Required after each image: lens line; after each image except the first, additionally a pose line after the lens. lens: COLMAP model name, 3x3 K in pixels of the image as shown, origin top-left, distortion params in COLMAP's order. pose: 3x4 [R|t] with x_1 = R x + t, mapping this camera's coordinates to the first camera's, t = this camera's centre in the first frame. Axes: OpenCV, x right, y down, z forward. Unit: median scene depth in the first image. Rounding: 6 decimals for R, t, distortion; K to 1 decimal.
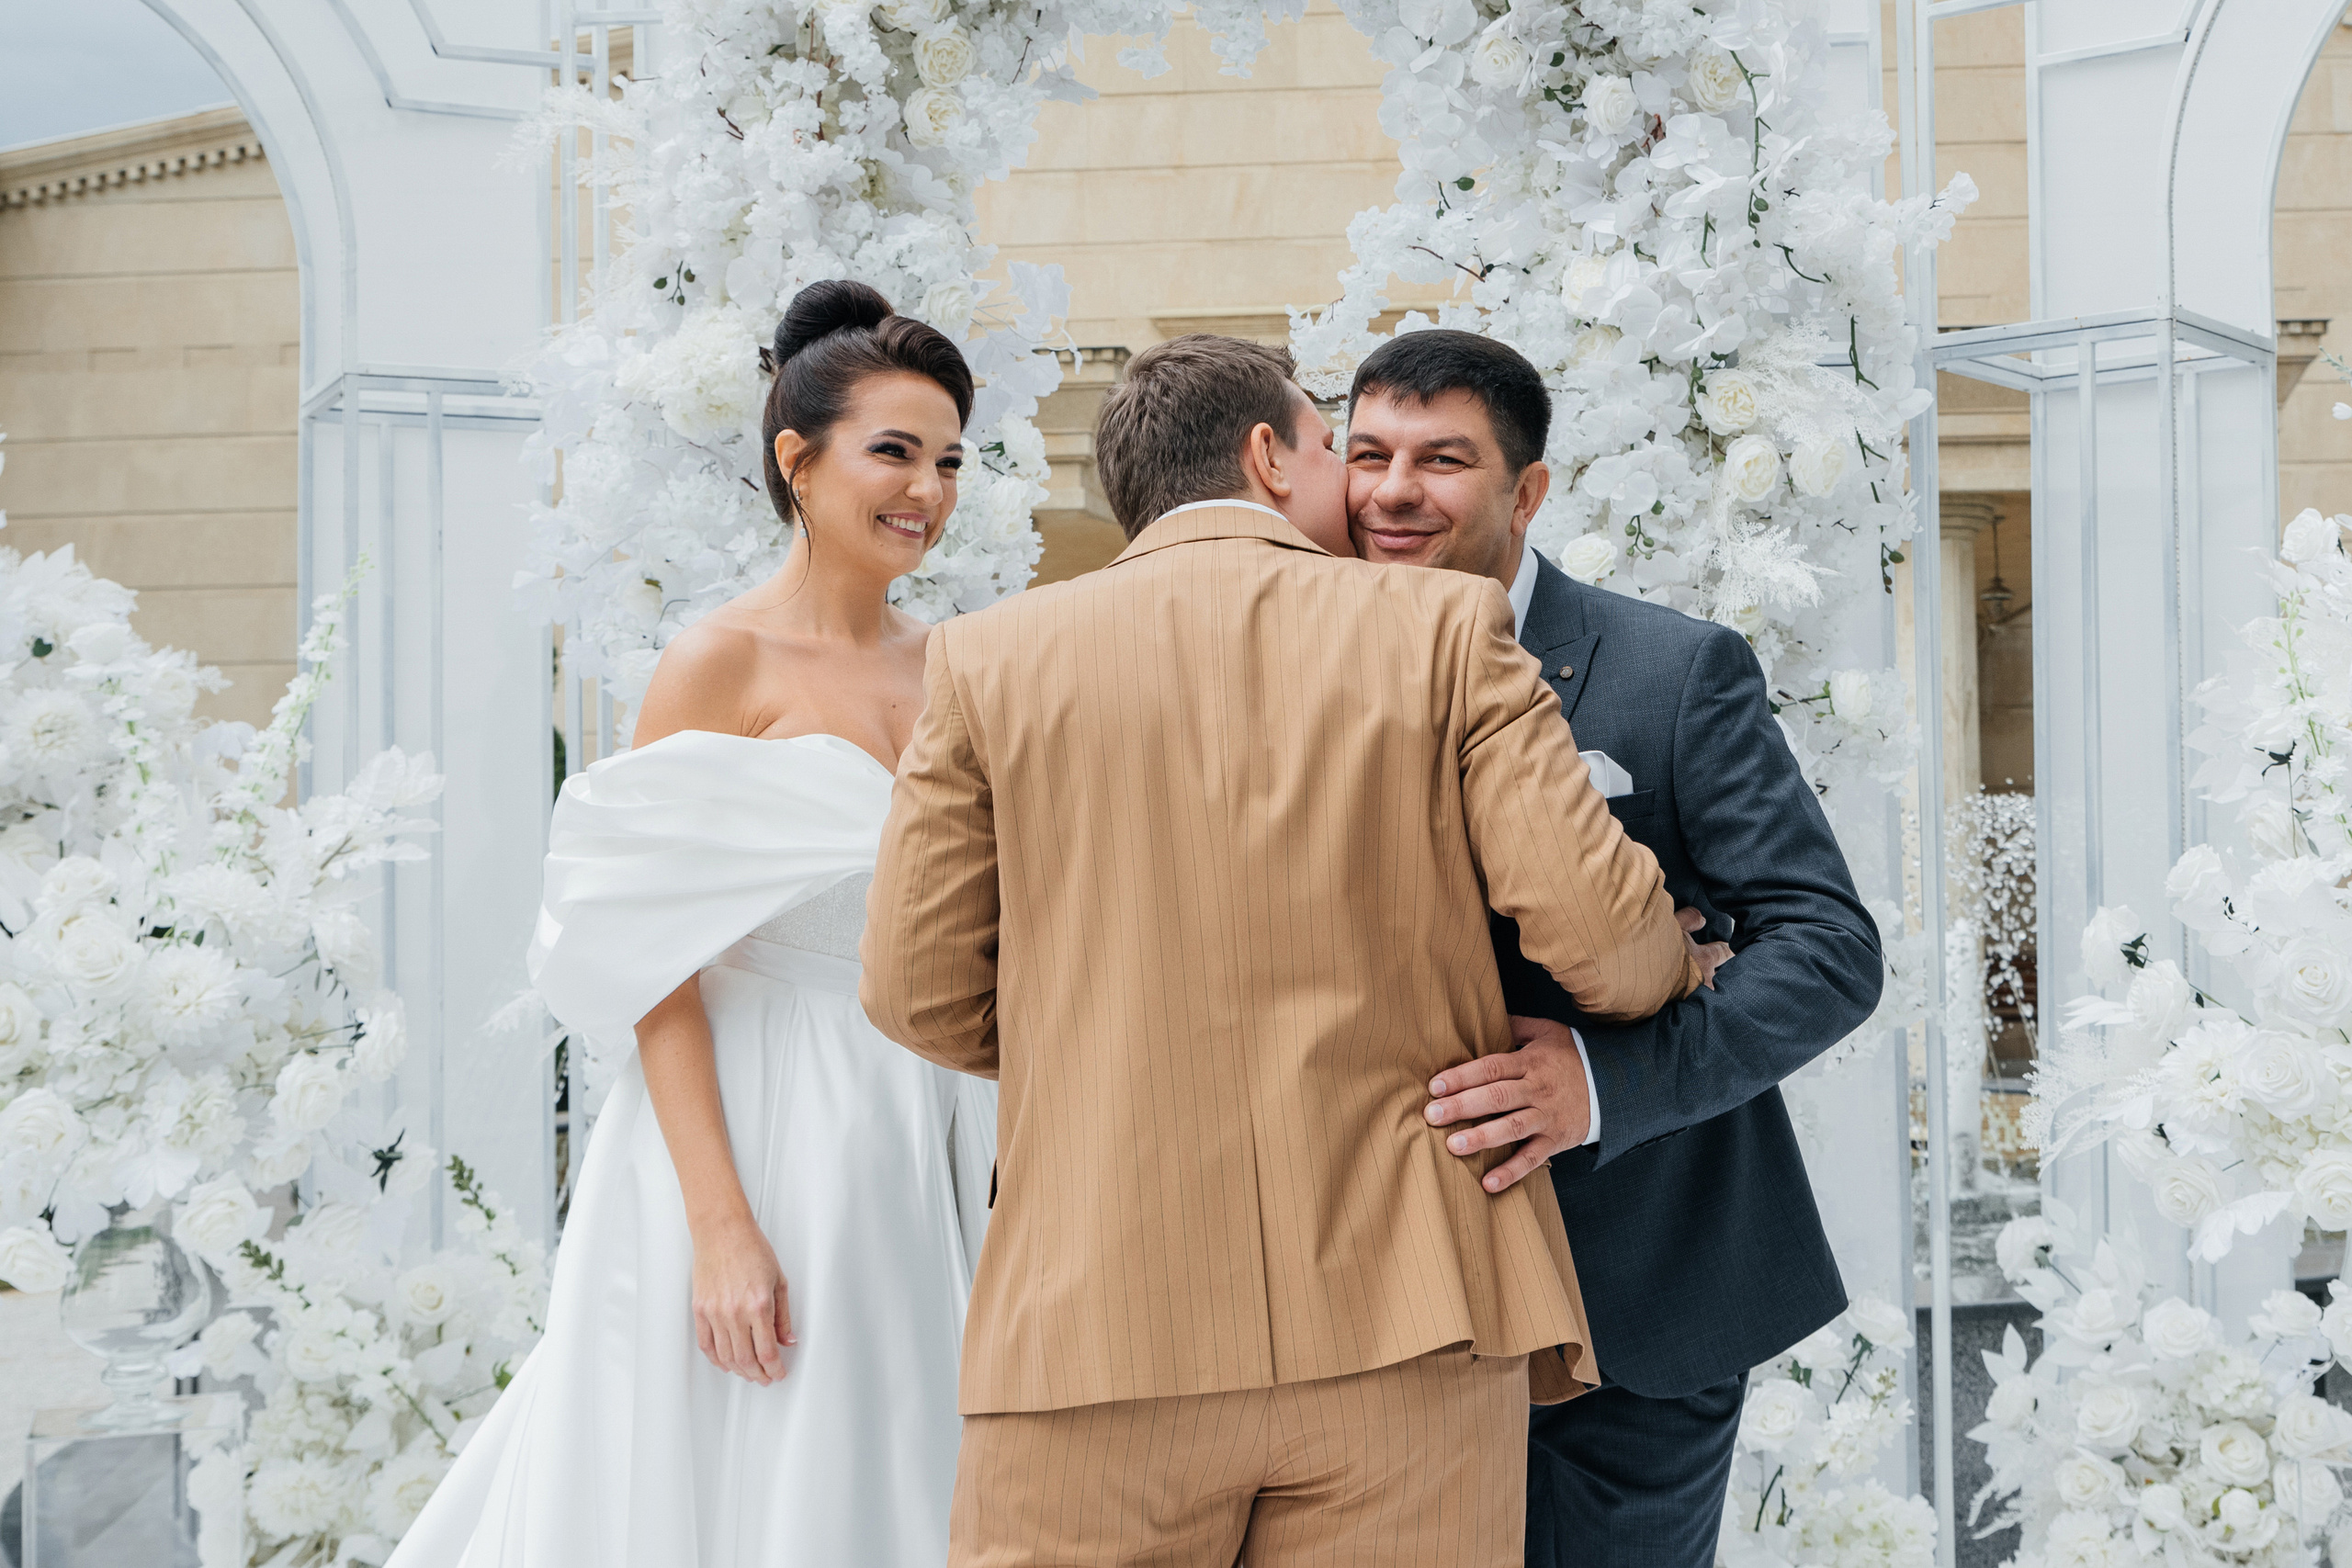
lens RADIAL K [[2954.9, 0, 1336.1], [0, 2954.9, 672.9], [0, 0, 1]] dist [-0.009695, 0.019491]
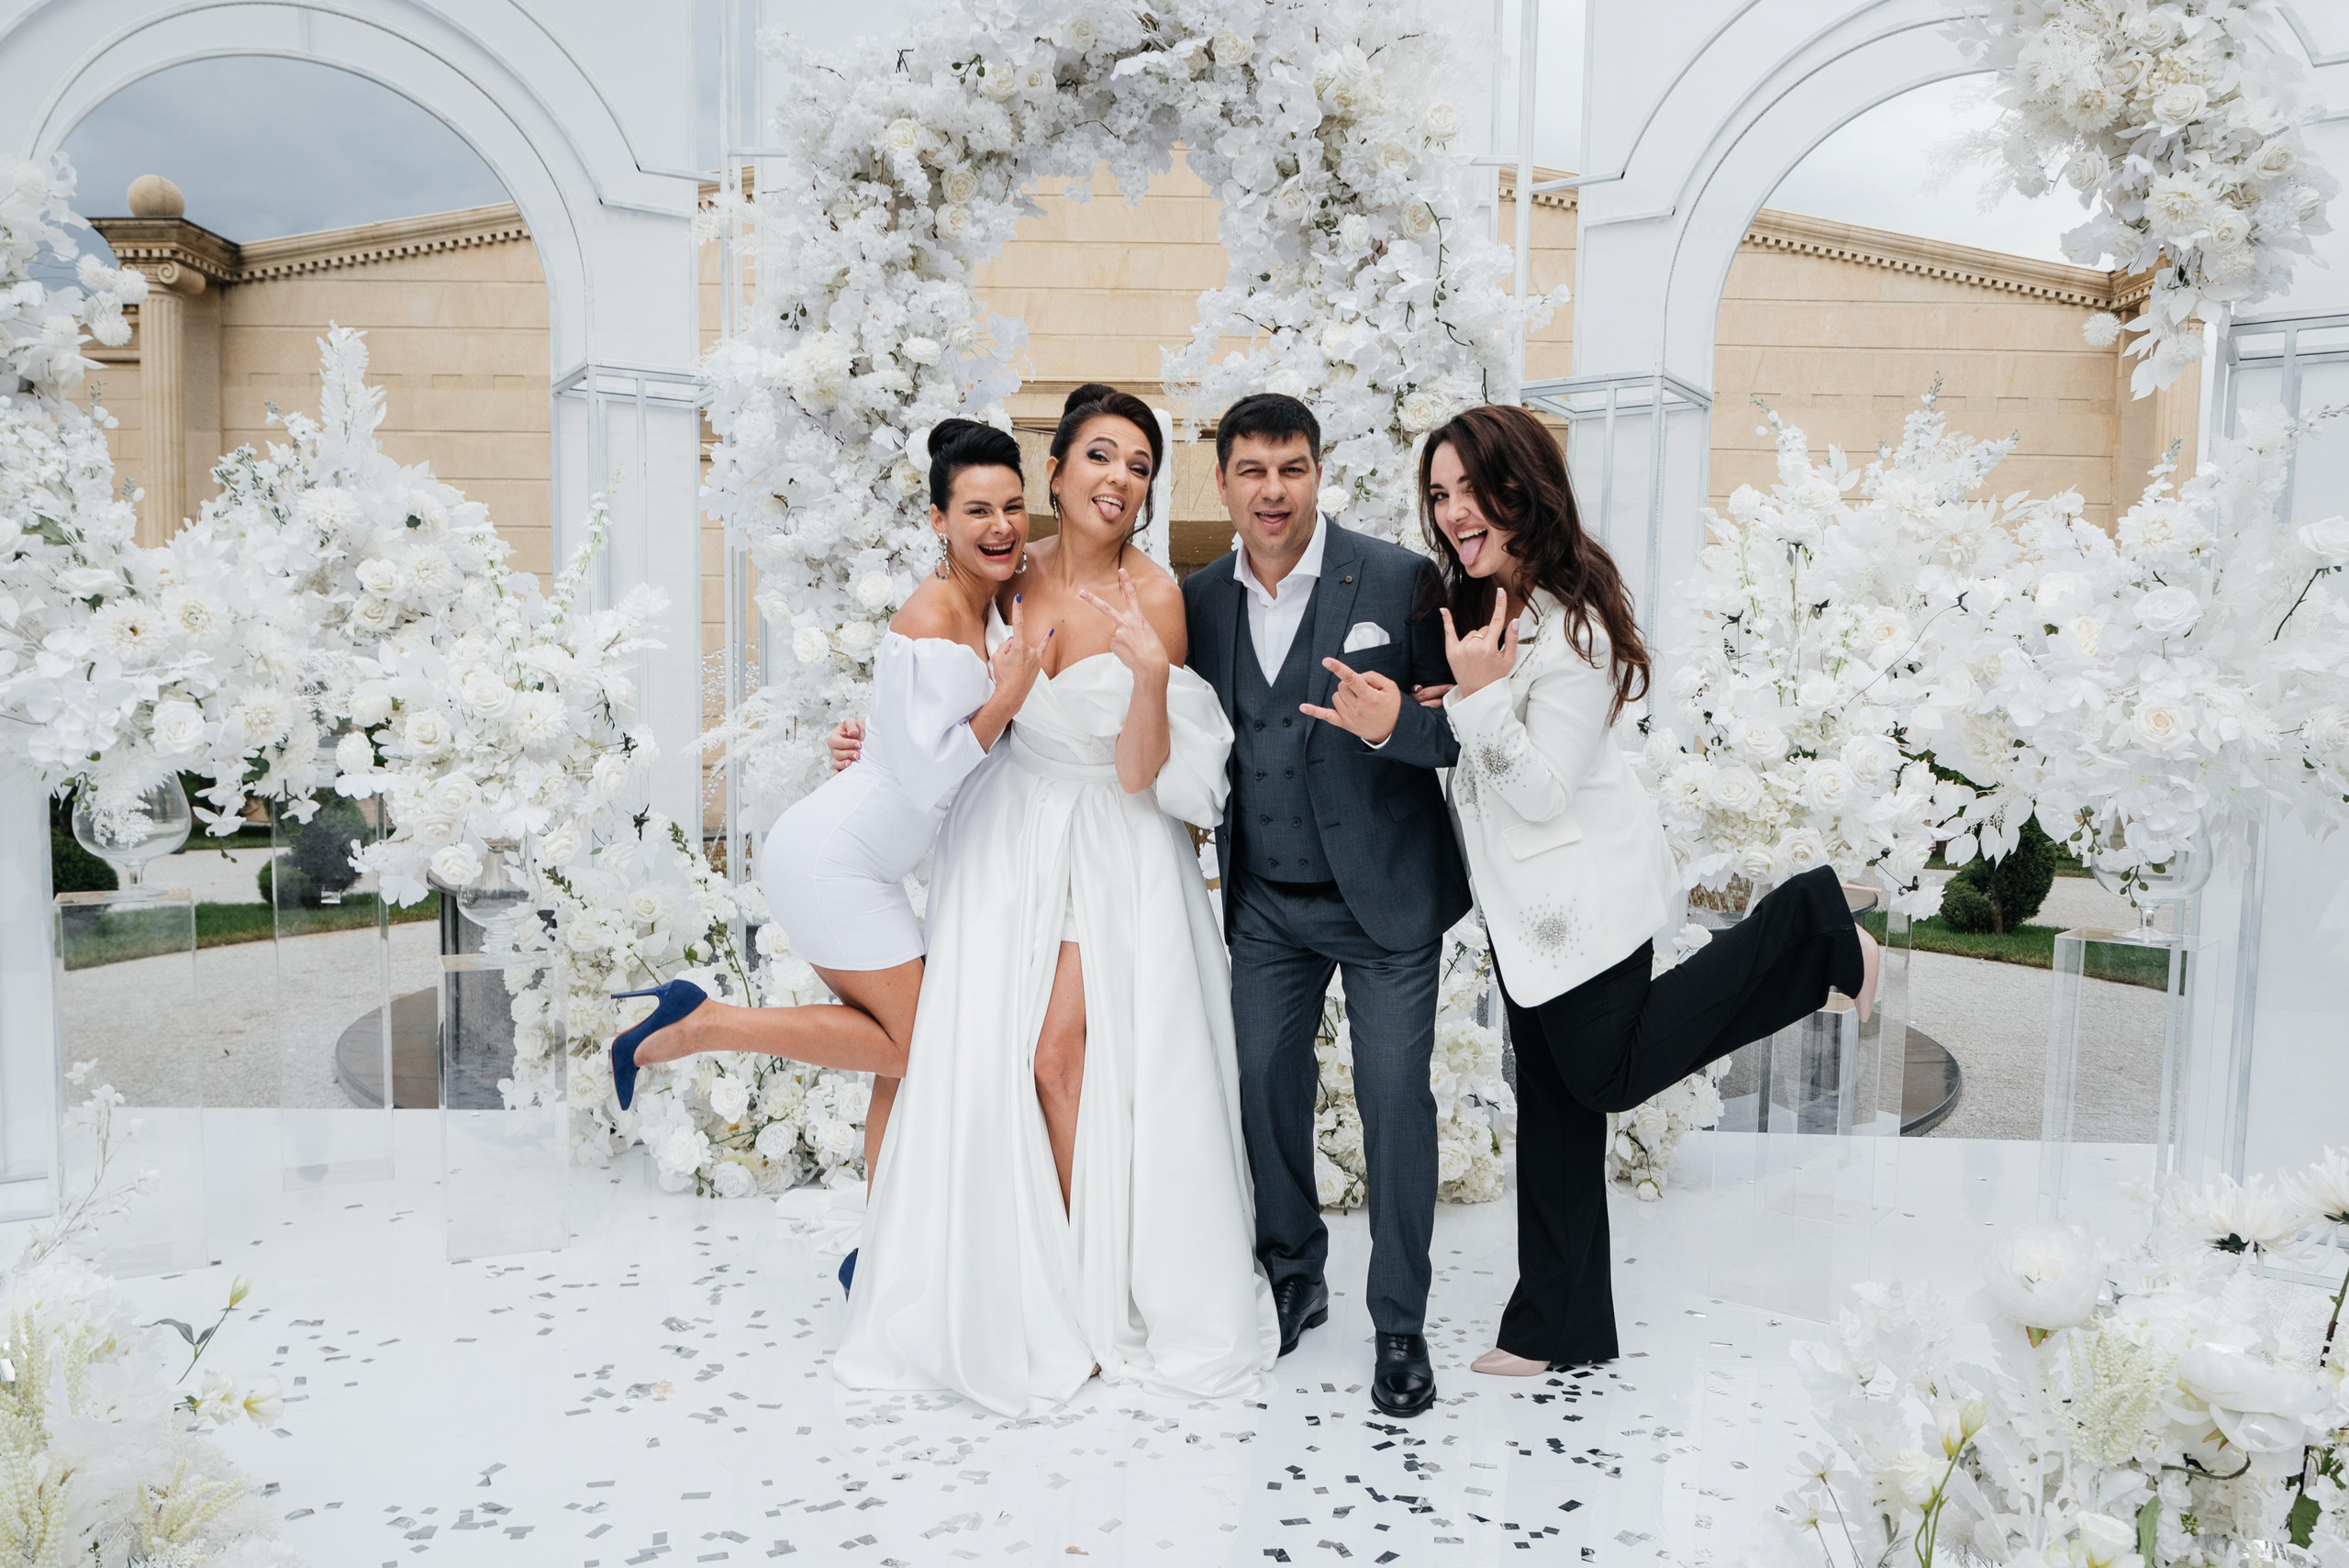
lens RADIAL K [[1749.8, 0, 1161.2], [0, 1749.8, 828.6], [0, 0, 1]] dist [-0.002956, 0.001430]
pose [[0.997392, 0.025752, 0.067429, -0.077697], [-0.033799, 0.992071, 0.121050, 0.030976], [-0.063777, -0.123013, 0.990354, -0.038781]]
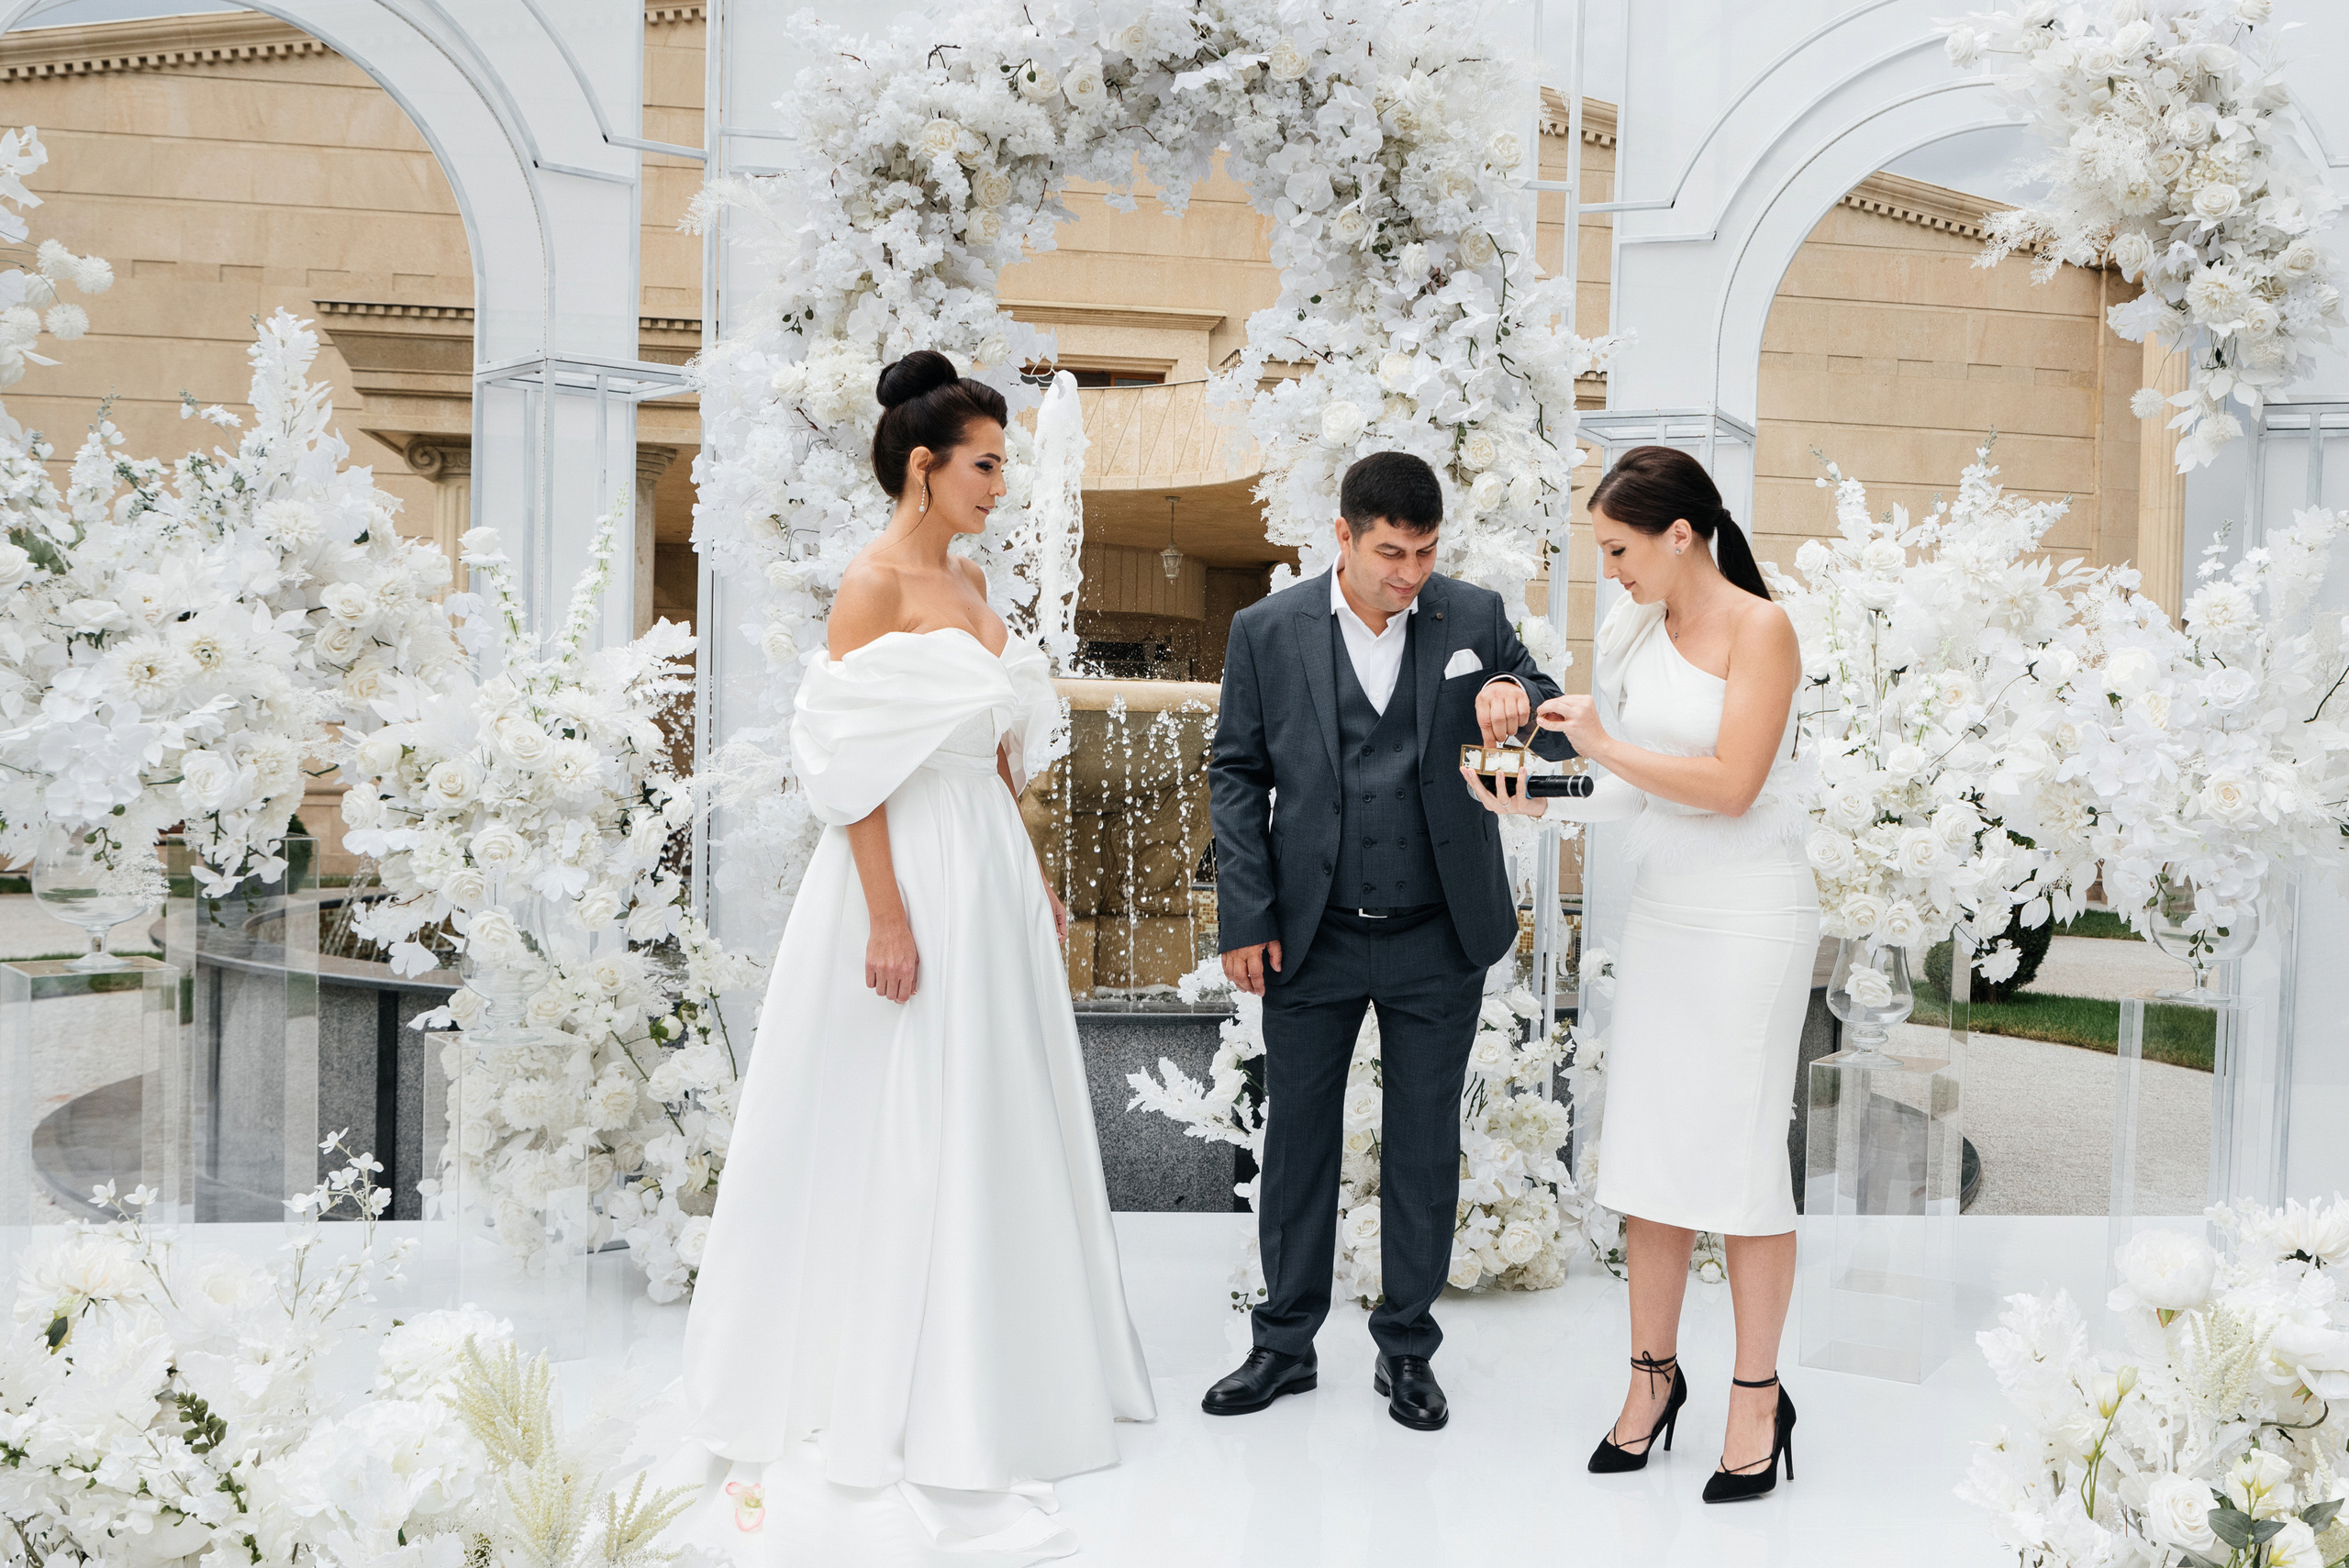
lens RADIAL K [[2363.6, 0, 1291.9], [0, 2363.6, 768.2], [0, 0, 1]] dist [-0.018984, -0.010122]
pose [[0.970438, 0.038459, 0.238266, -0.268488], [-0.056252, 0.996076, 0.068329, 0.000648], [-0.234703, -0.079712, 0.968793, -0.261301]]
